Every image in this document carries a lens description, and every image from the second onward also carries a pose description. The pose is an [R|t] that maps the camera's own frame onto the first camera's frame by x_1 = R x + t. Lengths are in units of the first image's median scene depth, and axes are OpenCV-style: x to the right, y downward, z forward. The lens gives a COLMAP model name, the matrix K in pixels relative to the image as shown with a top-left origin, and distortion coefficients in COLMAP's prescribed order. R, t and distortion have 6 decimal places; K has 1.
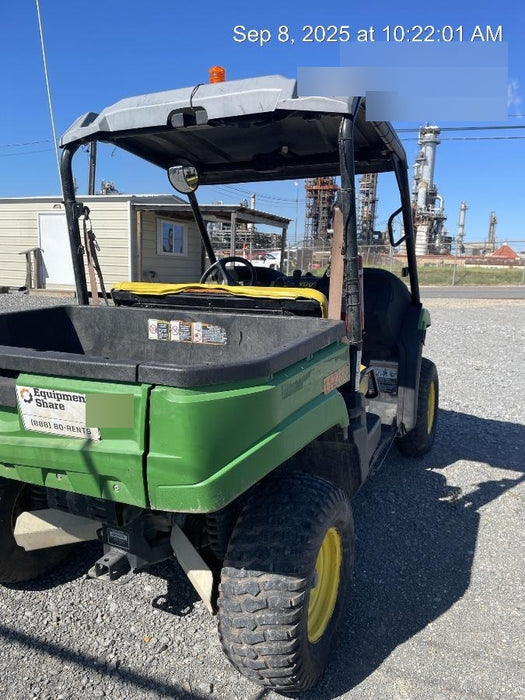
lens RADIAL K [[521.4, 0, 262.0], [0, 521.4, 348.5], [0, 0, 1]] dist [0.101773, -0.056607]
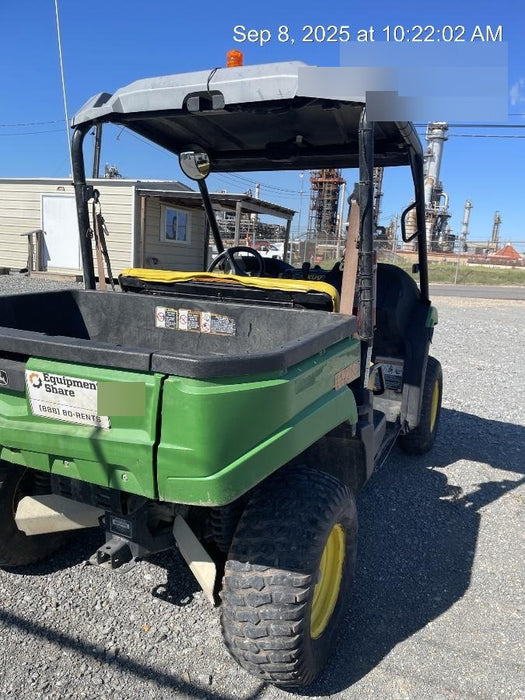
lens RADIAL K [[521.5, 0, 262.5], [0, 521.5, 350.0], [0, 0, 1]] dist [0.099136, -0.047259]
pose [[0.999291, 0.037453, 0.003881, -0.019445], [-0.037521, 0.999109, 0.019331, -0.001389], [-0.003153, -0.019463, 0.999806, 0.012523]]
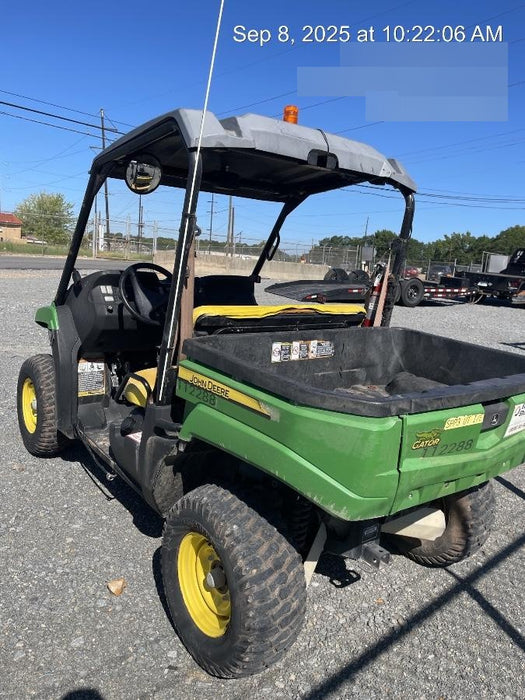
lens RADIAL K [[521.4, 0, 262.0], [0, 521.4, 348.5], [0, 0, 1]] dist [0.101773, -0.056607]
pose [[0.417739, -0.137784, 0.898059, -1.229795], [0.083504, 0.990073, 0.113058, -0.175713], [-0.904722, 0.027763, 0.425097, 0.643799]]
